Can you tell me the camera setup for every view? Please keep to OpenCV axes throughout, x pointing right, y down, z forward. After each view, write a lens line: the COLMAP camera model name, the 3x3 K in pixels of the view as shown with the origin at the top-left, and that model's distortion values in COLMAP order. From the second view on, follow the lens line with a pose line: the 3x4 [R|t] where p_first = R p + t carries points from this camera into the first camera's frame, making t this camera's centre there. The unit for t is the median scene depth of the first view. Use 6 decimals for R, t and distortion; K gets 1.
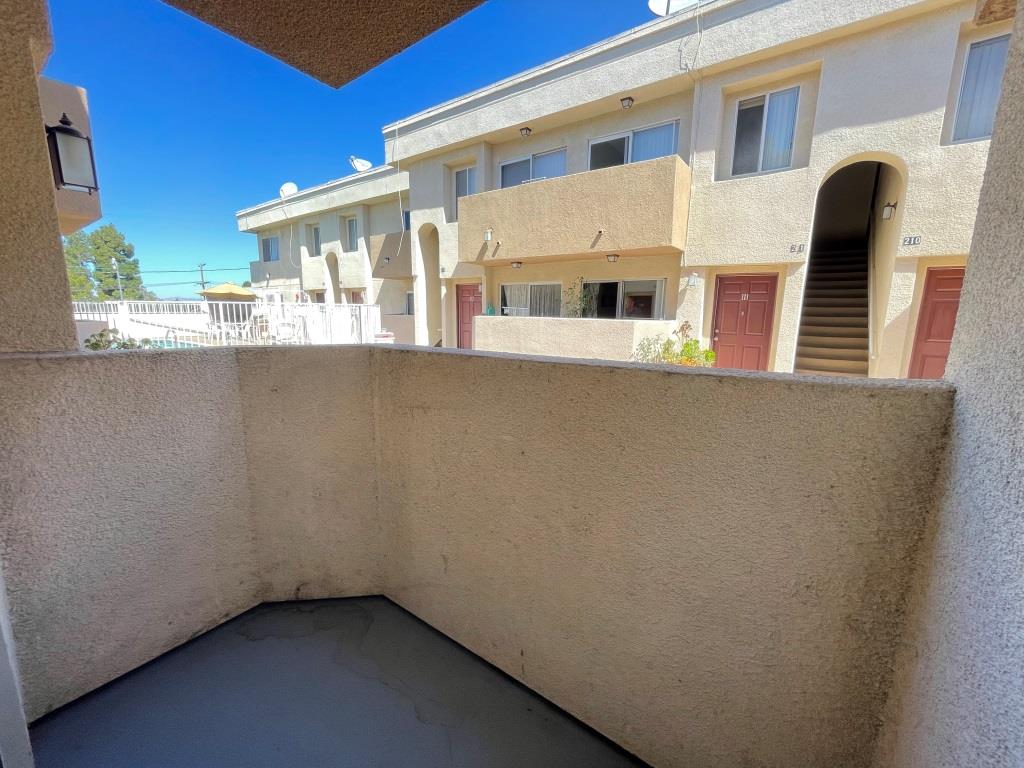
lens RADIAL K [[415.0, 0, 503.7], [0, 415.0, 383.0], [0, 0, 1]] dist [-0.001961, 0.000193]
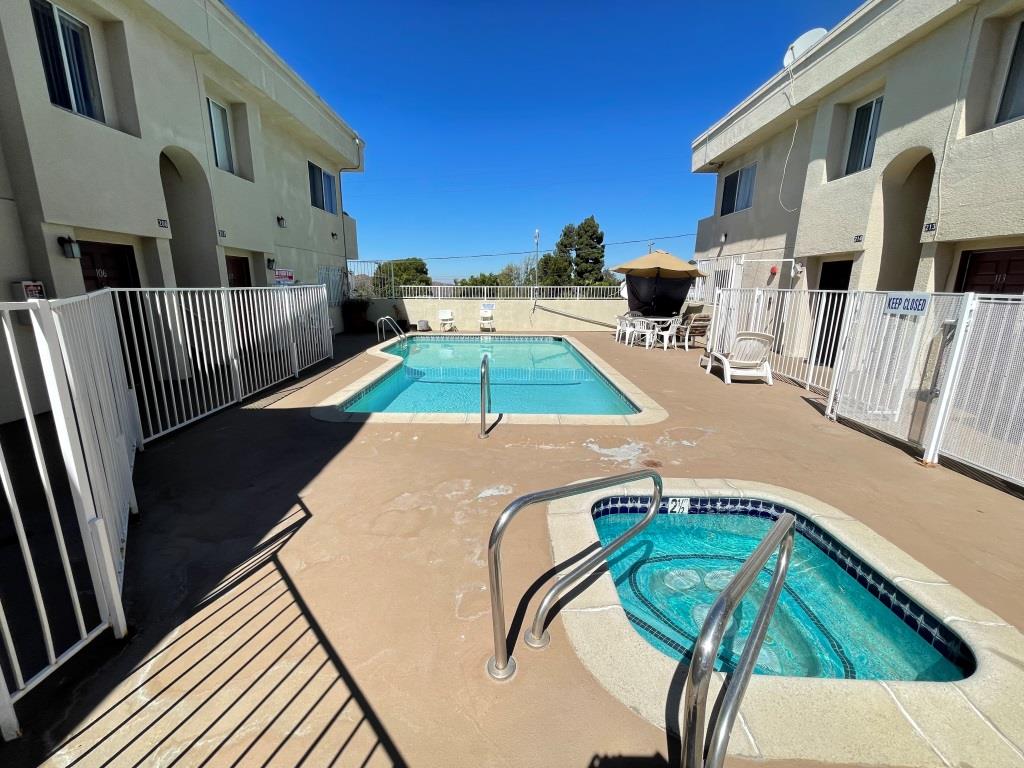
lens RADIAL K [[415.0, 0, 507.2], [0, 415.0, 384.2], [0, 0, 1]] dist [-0.001961, 0.000193]
pose [[0.587241, 0.183462, -0.788346, -0.273081], [-0.142416, 0.982199, 0.122489, -0.092124], [0.796785, 0.040342, 0.602915, 0.453676]]
